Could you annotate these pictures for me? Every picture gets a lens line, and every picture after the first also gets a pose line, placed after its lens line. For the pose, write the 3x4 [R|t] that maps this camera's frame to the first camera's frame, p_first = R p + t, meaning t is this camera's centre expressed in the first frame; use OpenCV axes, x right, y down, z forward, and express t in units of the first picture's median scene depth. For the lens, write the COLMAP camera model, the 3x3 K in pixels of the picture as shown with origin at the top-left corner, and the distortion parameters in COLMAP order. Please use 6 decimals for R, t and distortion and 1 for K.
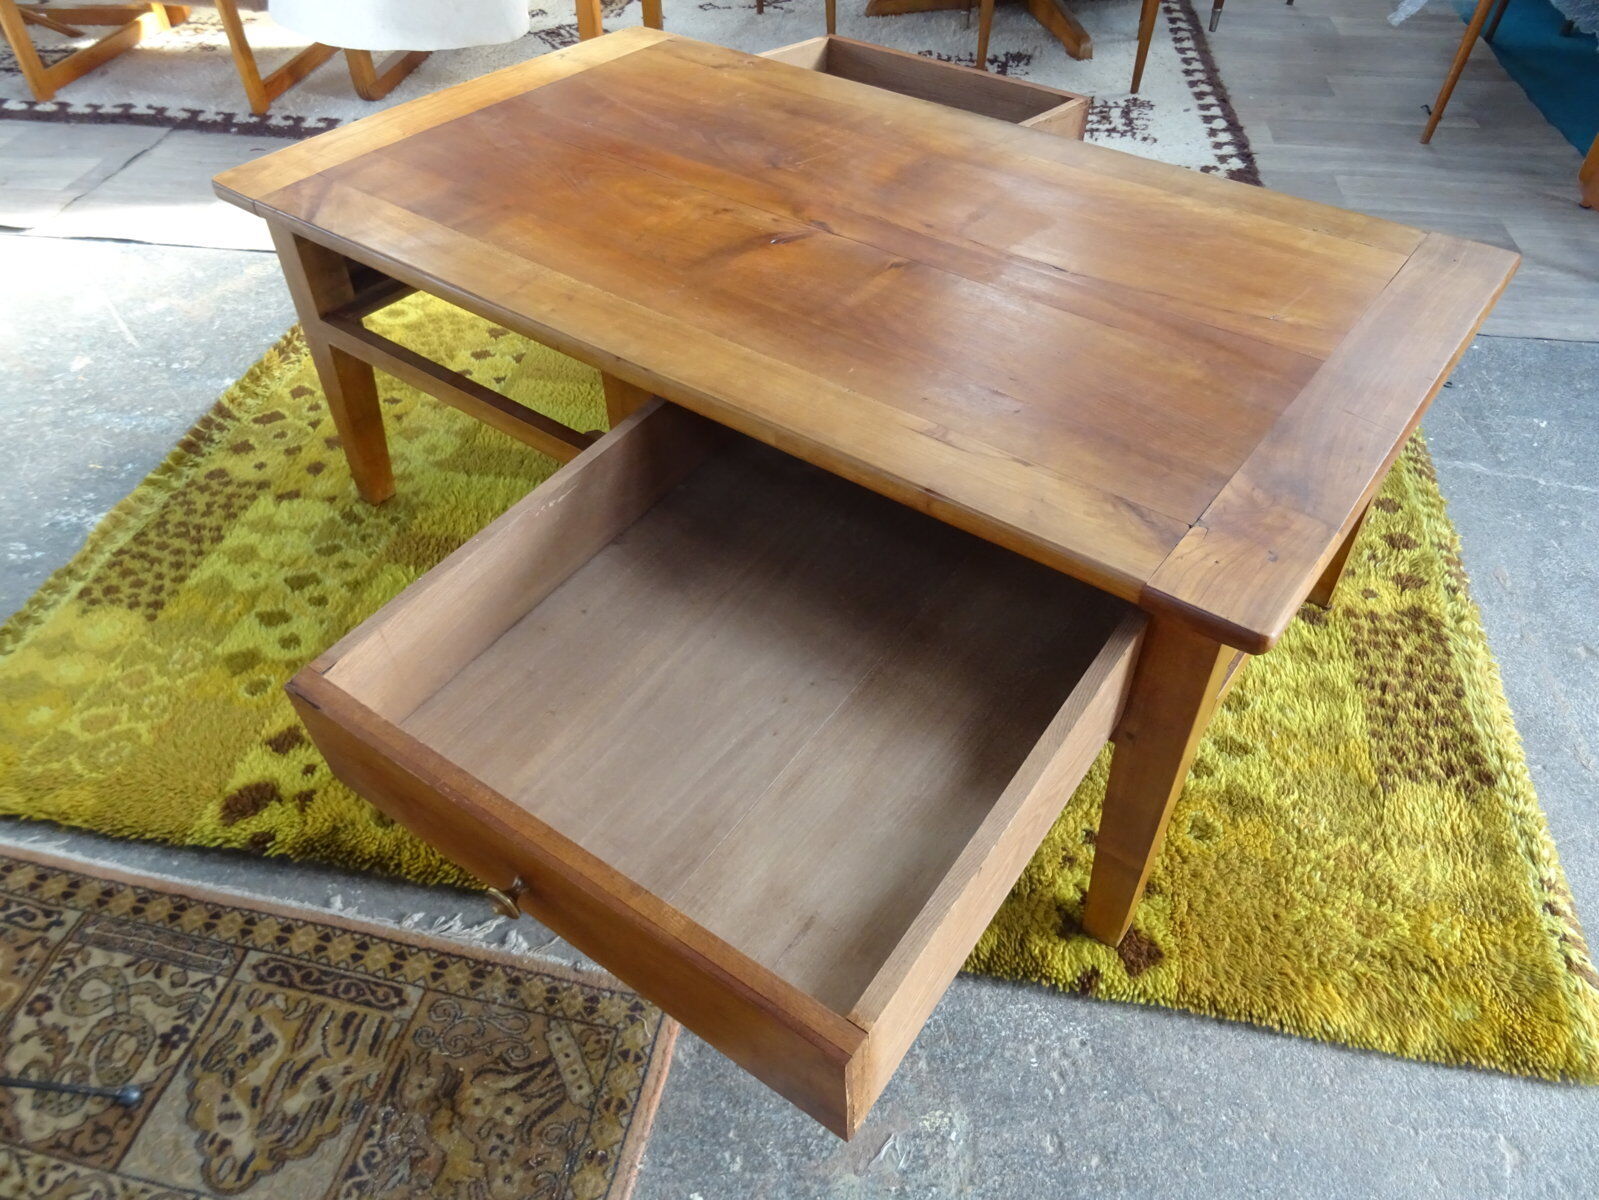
lens RADIAL K [[1148.6, 0, 800.5], [0, 1148.6, 613.4], [0, 0, 1]] dist [0.005204, -0.010498]
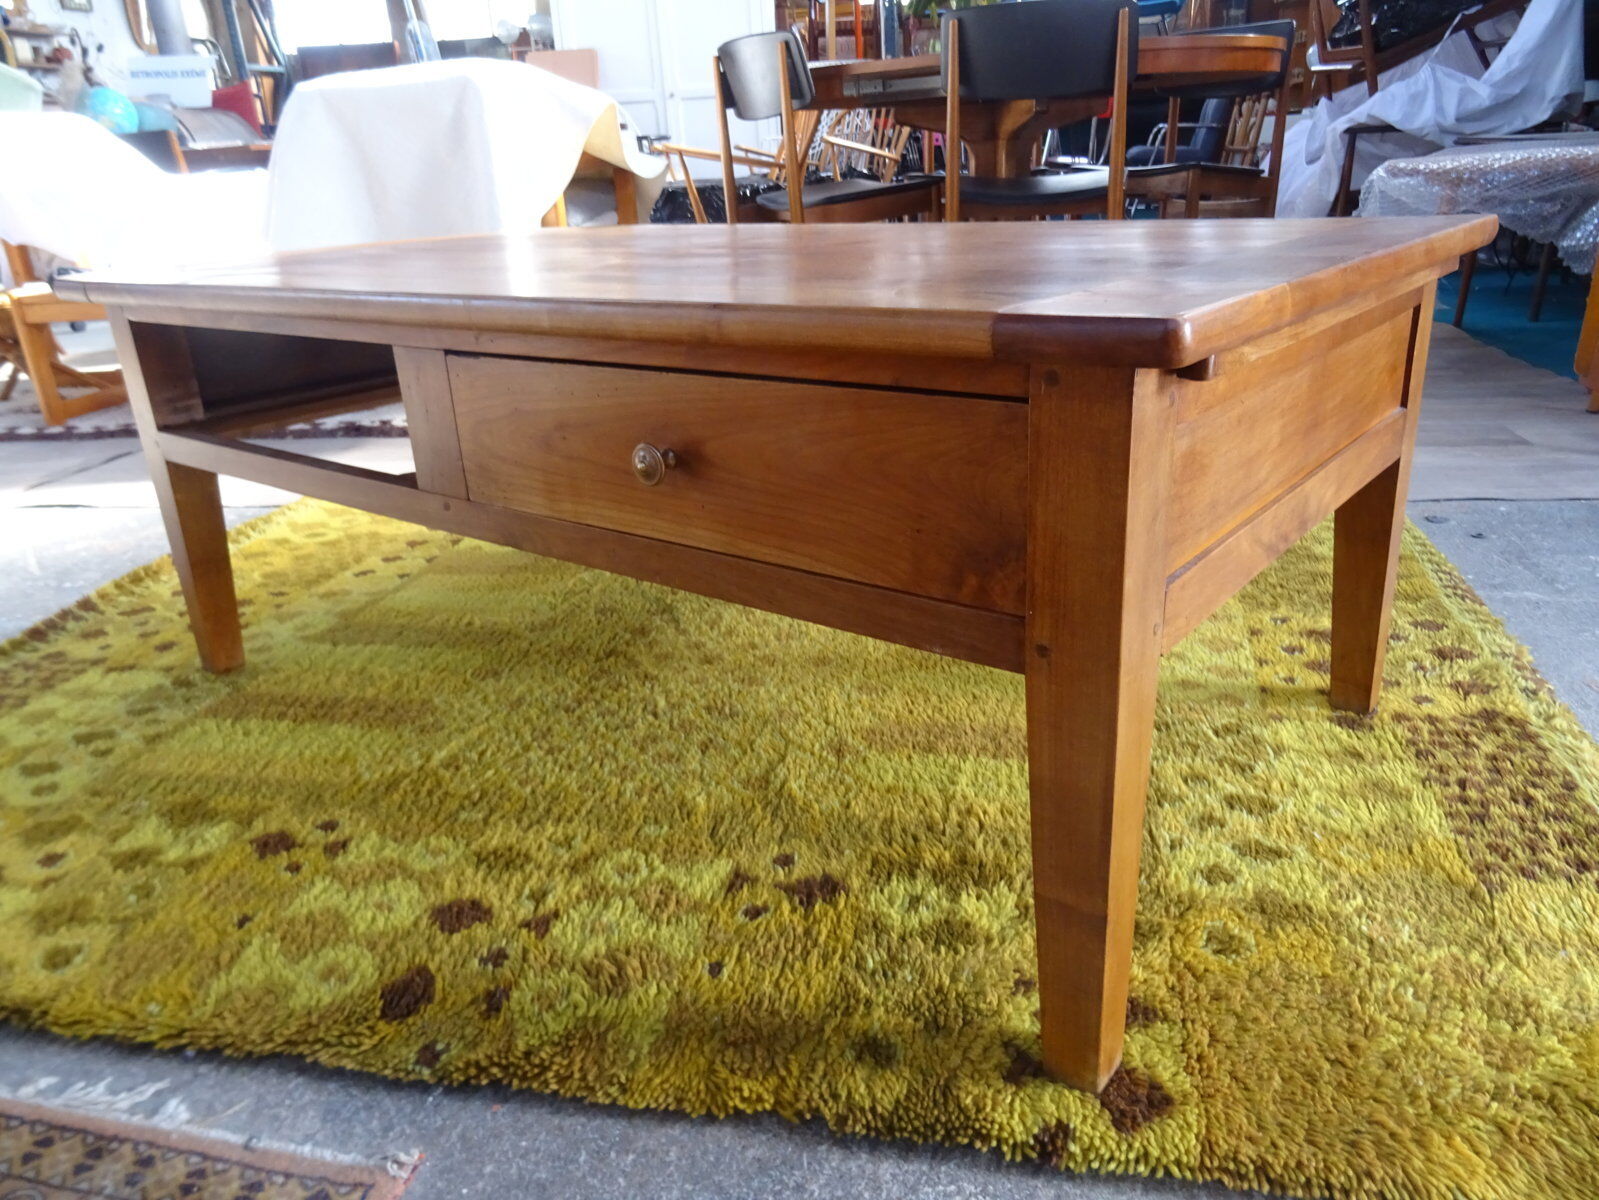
lens RADIAL K [[1148.6, 0, 800.5], [0, 1148.6, 613.4], [0, 0, 1]] dist [0.005204, -0.010498]
pose [[0.998128, -0.040422, -0.045895, 0.140088], [0.020815, 0.930163, -0.366556, 0.250472], [0.057507, 0.364915, 0.929263, 0.287855]]
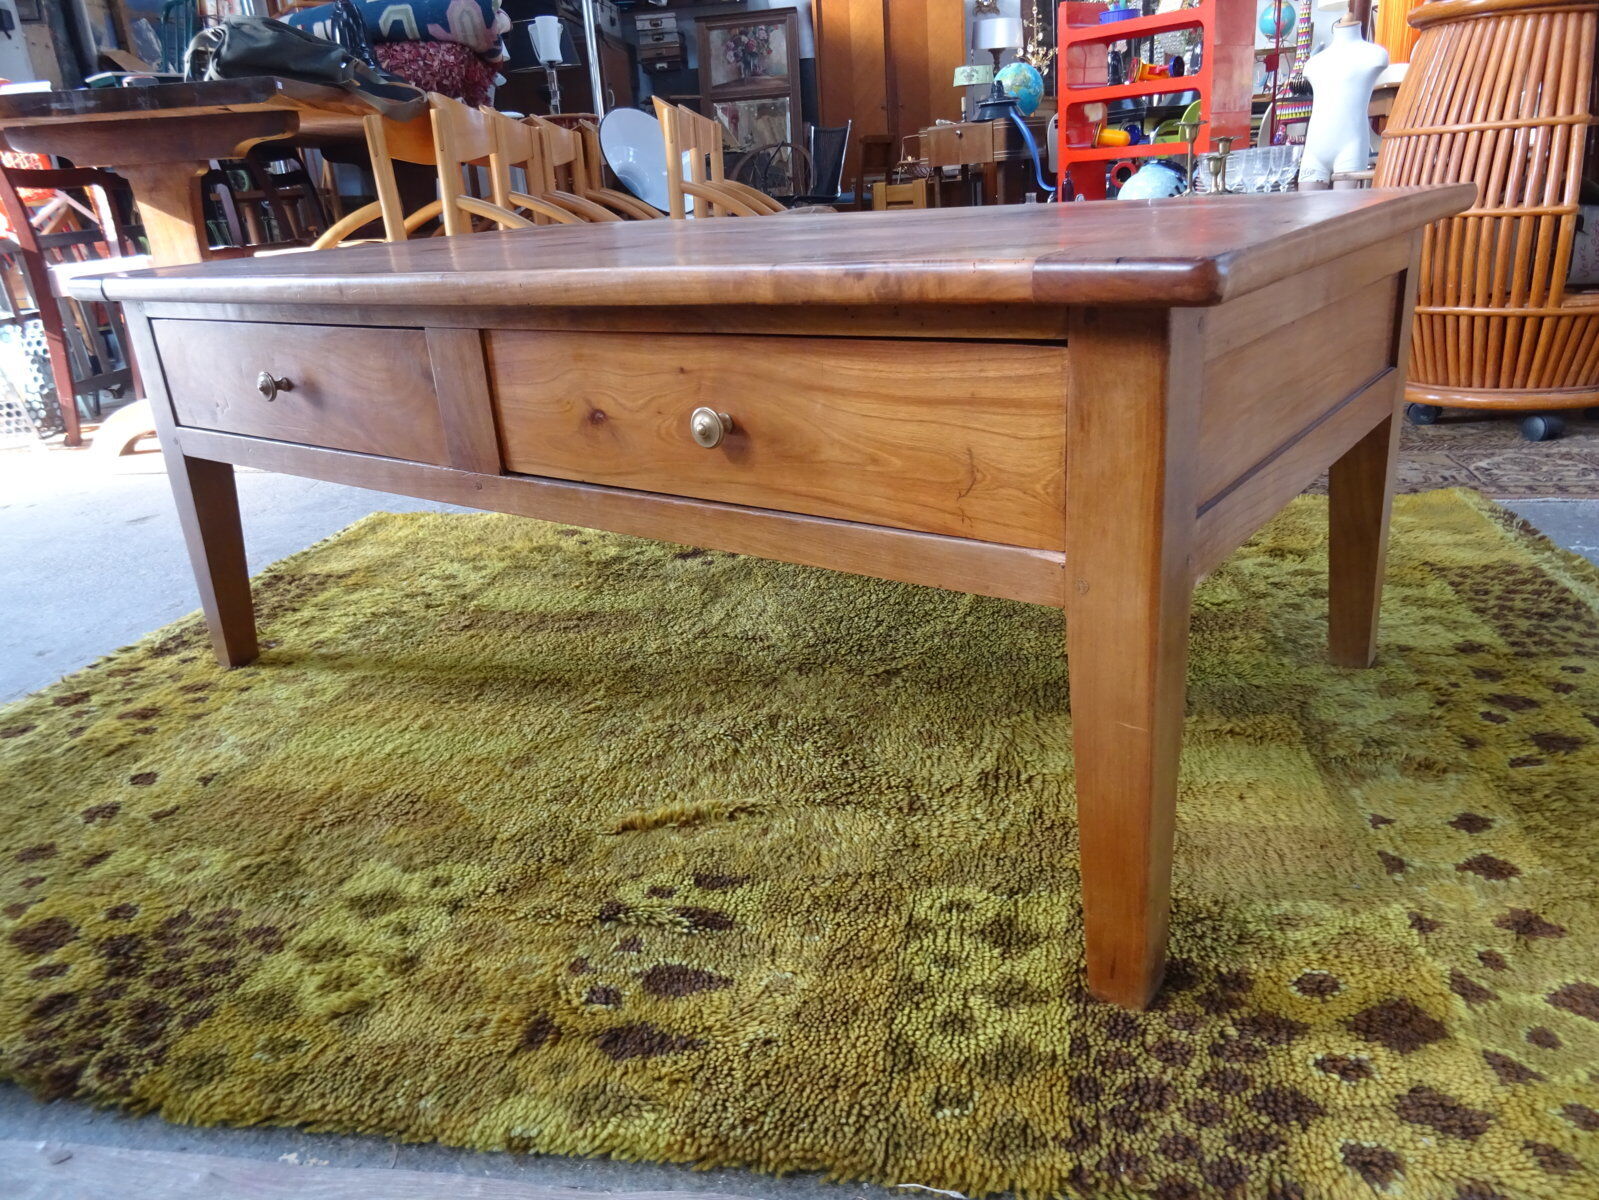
lens RADIAL K [[1138.0, 0, 795.8], [0, 1138.0, 601.5], [0, 0, 1]] dist [0.001210, -0.002349]
pose [[-0.997663, 0.064955, 0.021181, -0.045809], [0.047947, 0.444809, 0.894341, -1.061850], [0.048671, 0.893267, -0.446884, 1.725284]]
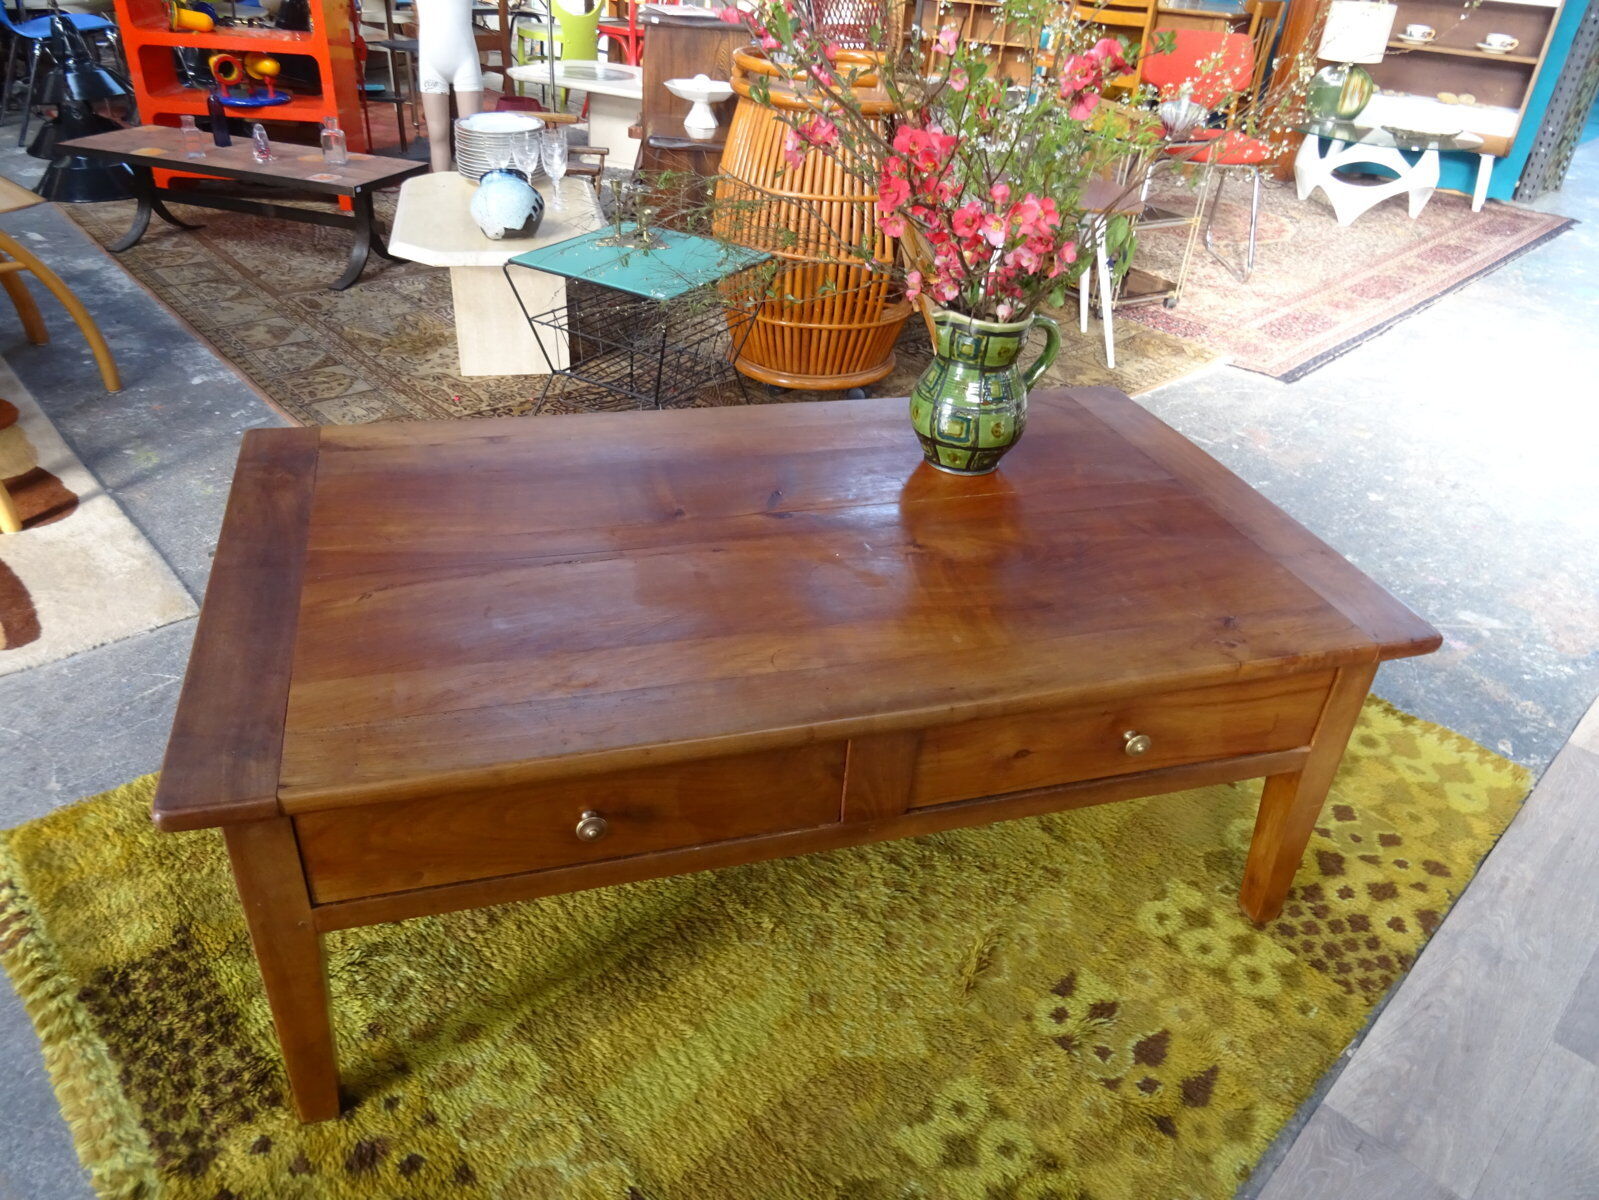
lens RADIAL K [[1145.2, 0, 799.8], [0, 1145.2, 595.8], [0, 0, 1]] dist [-0.002980, 0.004422]
pose [[-0.590542, 0.394904, -0.703784, 0.829375], [-0.594944, 0.376188, 0.710299, -1.124539], [0.545254, 0.838173, 0.012791, 1.075896]]
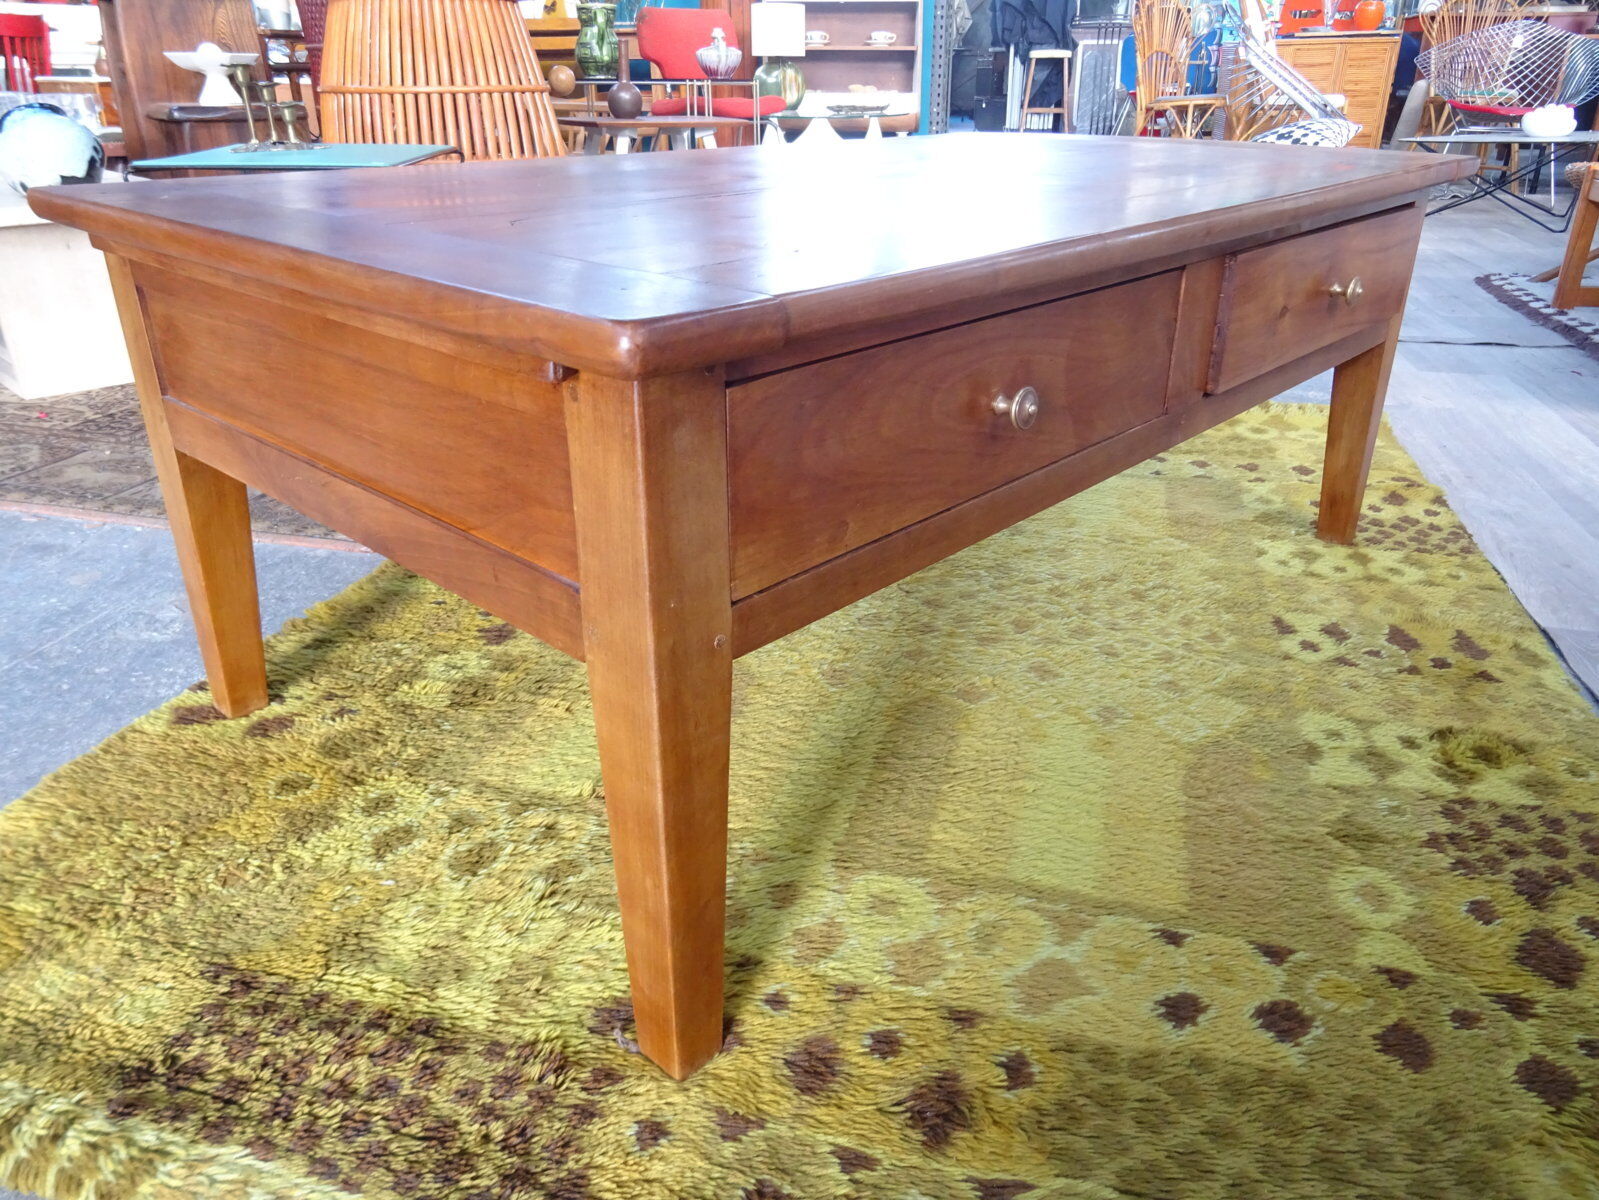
lens RADIAL K [[1138.0, 0, 795.8], [0, 1138.0, 601.5], [0, 0, 1]] dist [0.001210, -0.002349]
pose [[-0.088890, 0.424304, -0.901146, 0.979781], [-0.681631, 0.633780, 0.365652, -0.422576], [0.726276, 0.646752, 0.232883, 0.986564]]
